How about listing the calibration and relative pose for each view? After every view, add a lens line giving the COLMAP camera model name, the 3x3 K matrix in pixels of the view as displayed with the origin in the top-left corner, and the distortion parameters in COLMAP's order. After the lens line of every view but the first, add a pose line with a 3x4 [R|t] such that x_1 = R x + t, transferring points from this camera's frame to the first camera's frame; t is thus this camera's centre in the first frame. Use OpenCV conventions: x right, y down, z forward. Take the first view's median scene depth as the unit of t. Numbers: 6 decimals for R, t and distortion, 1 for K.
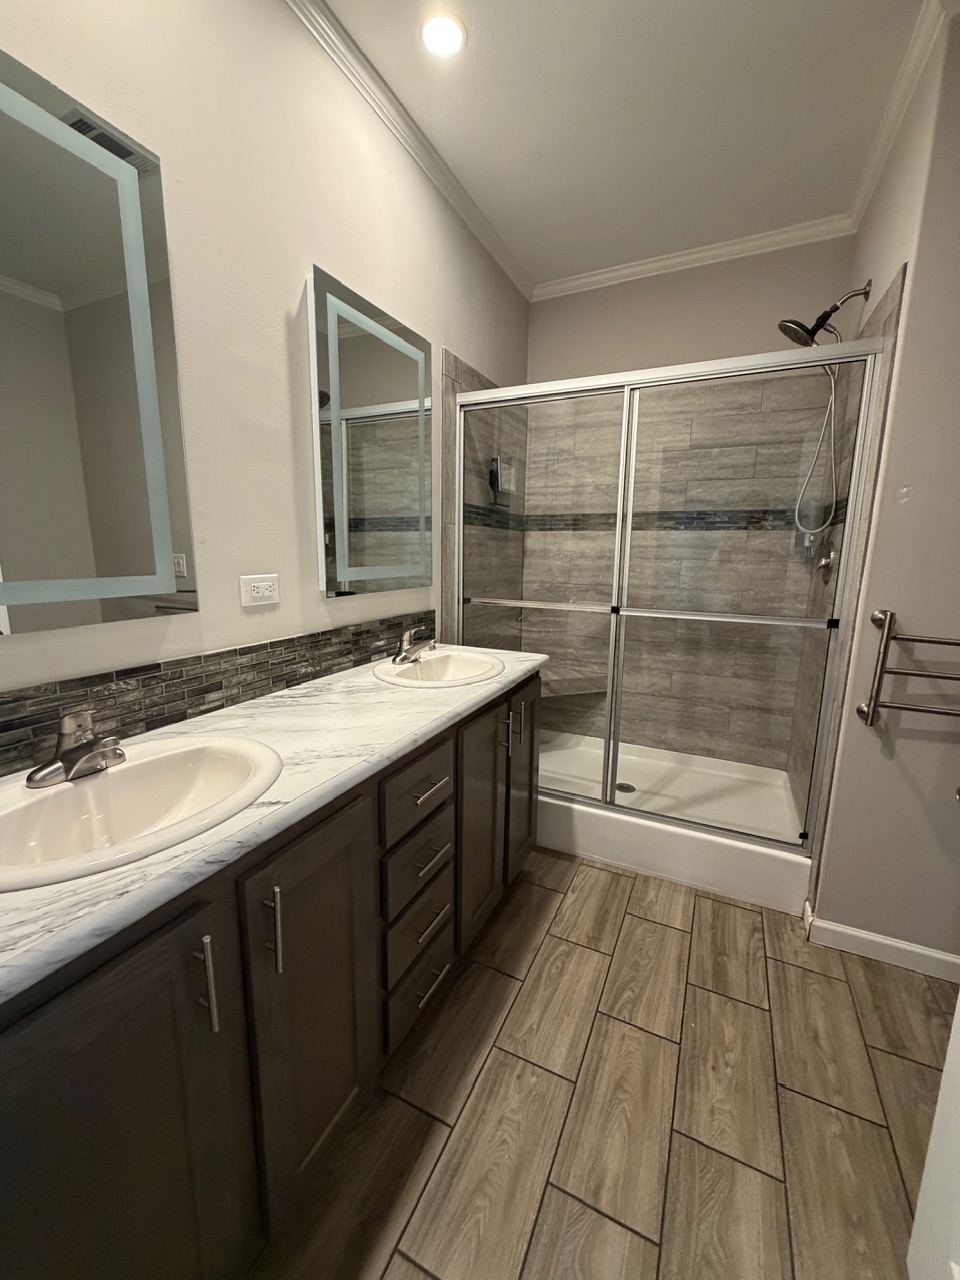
lens RADIAL K [[510.4, 0, 479.4], [0, 510.4, 637.8], [0, 0, 1]] dist [0.000684, -0.001241]
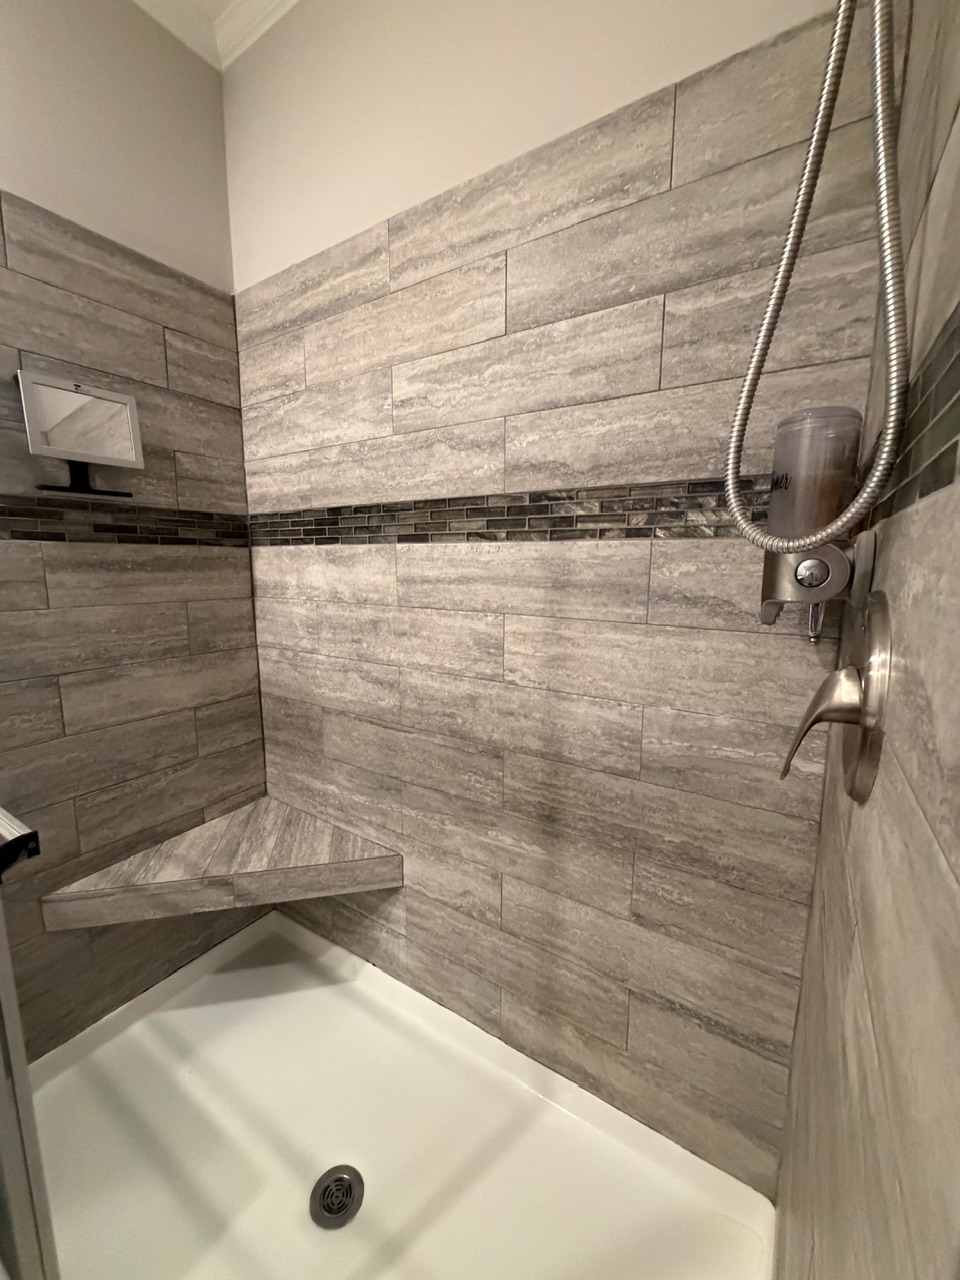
lens RADIAL K [[510.4, 0, 480.7], [0, 510.4, 638.0], [0, 0, 1]] dist [0.000684, -0.001241]
pose [[0.992845, 0.007726, -0.119164, 0.423286], [-0.010032, 0.999774, -0.018762, -0.125352], [0.118992, 0.019824, 0.992697, 0.593633]]
